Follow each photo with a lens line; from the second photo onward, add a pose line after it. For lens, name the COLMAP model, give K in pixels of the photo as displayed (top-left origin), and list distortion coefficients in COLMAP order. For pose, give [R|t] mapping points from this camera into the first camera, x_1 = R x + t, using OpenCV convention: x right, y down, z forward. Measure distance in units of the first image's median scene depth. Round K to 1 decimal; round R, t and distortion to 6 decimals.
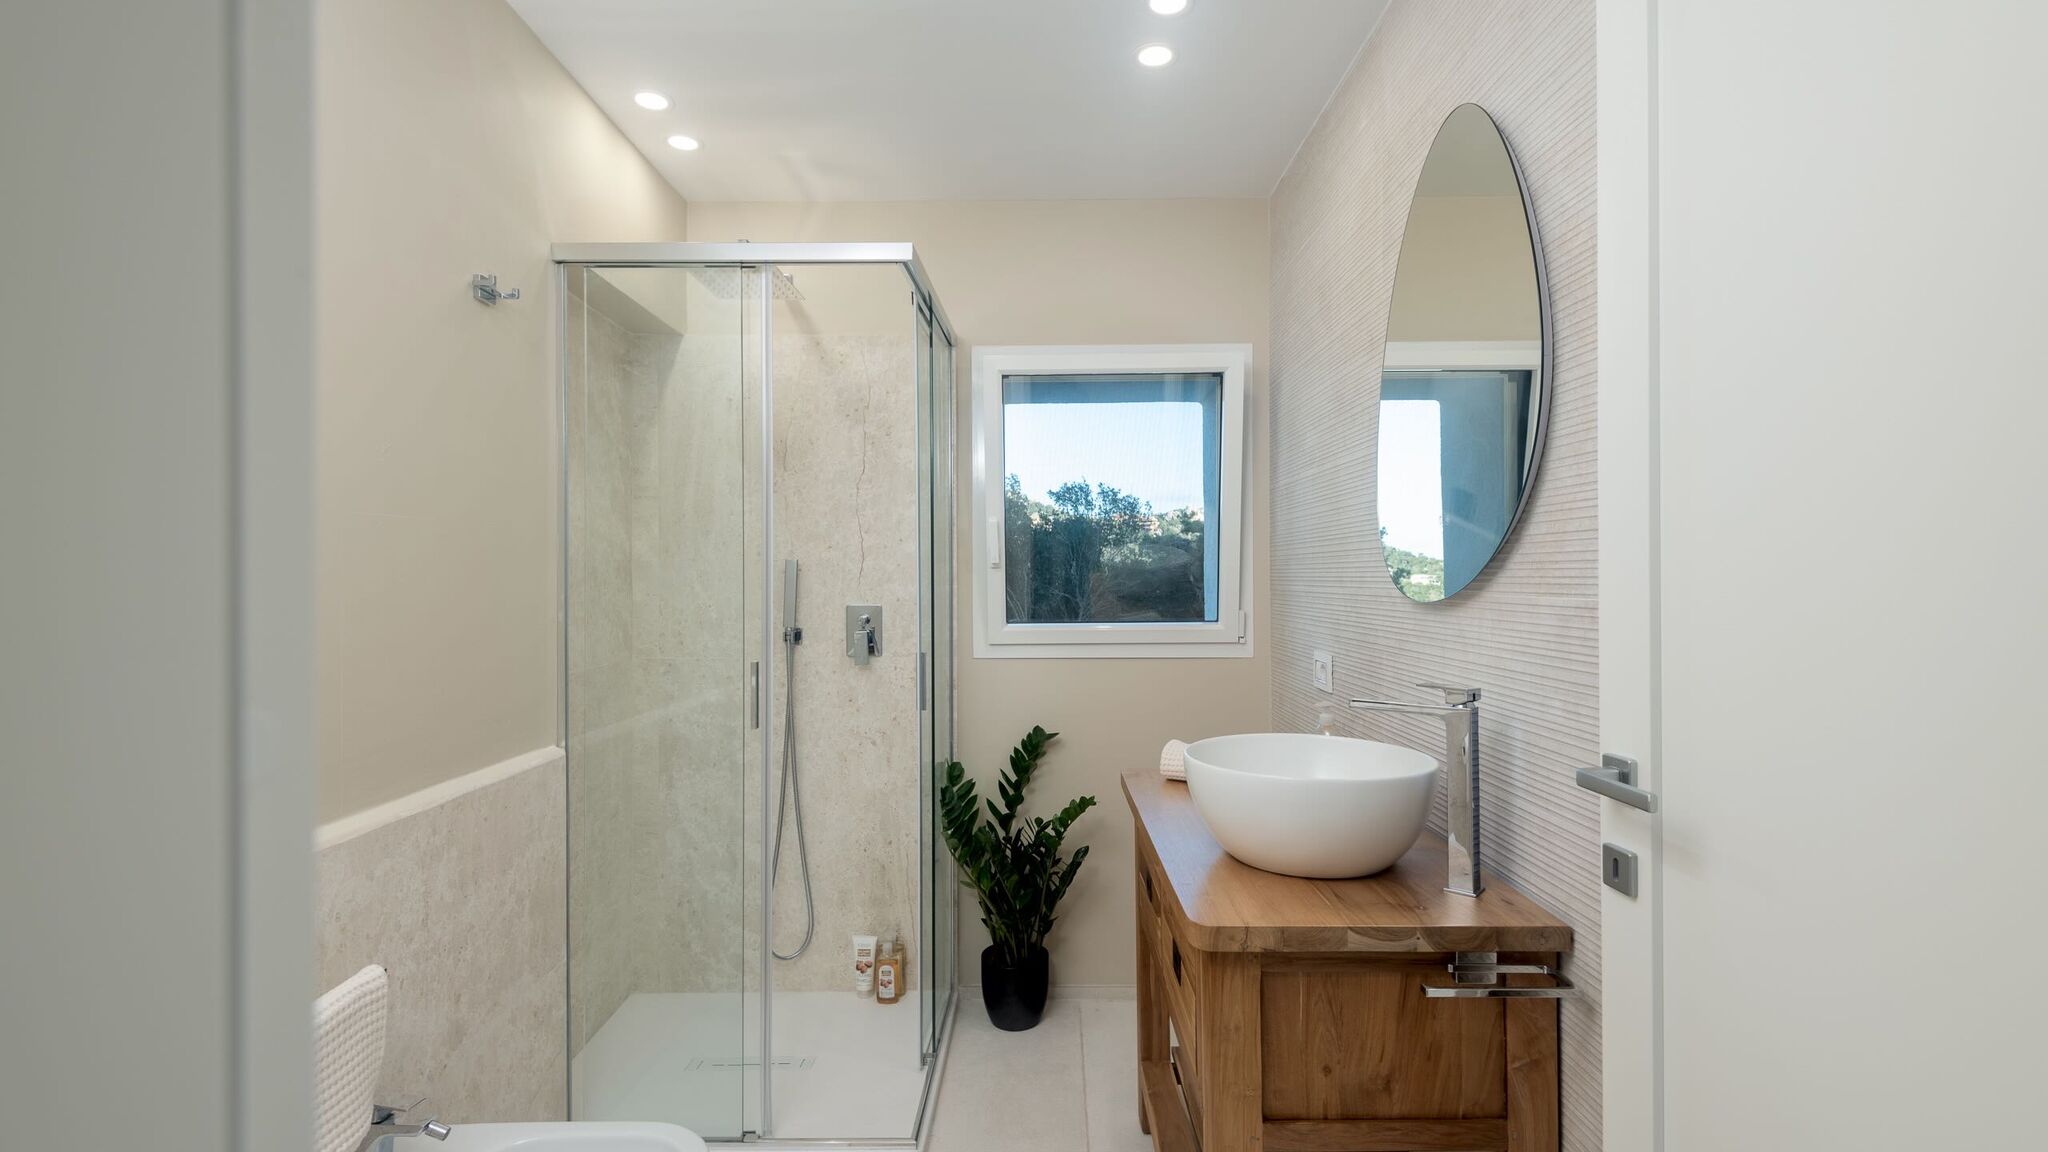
lens RADIAL K [[920.4, 0, 1033.9], [0, 920.4, 560.6], [0, 0, 1]] dist [-0.001283, -0.000278]
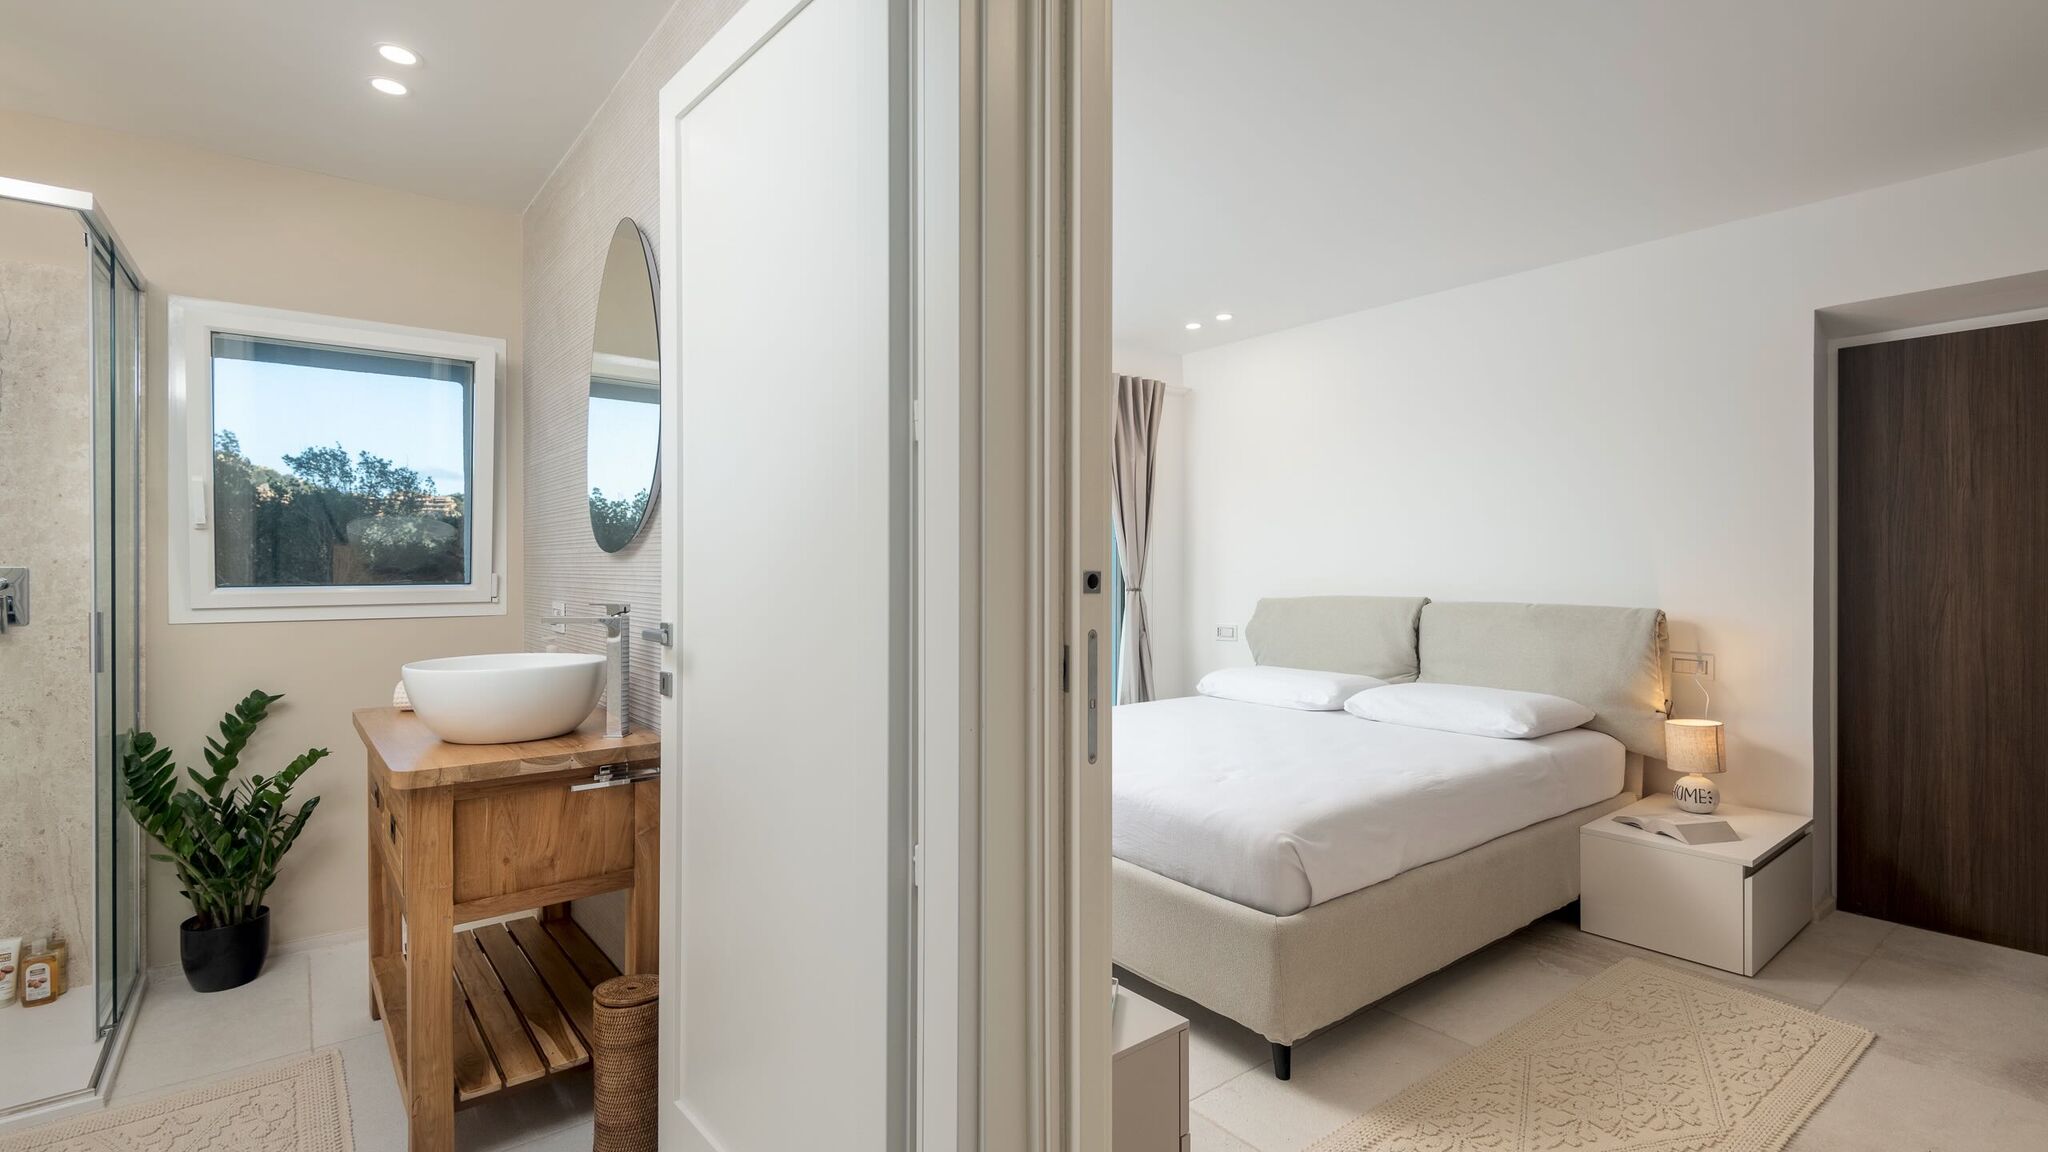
lens RADIAL K [[920.4, 0, 1033.9], [0, 920.4, 560.6], [0, 0, 1]] dist [-0.001283, -0.000278]
pose [[0.766260, 0.003664, 0.642520, 0.008824], [-0.010643, 0.999919, 0.006990, 0.026181], [-0.642442, -0.012195, 0.766237, -0.317000]]
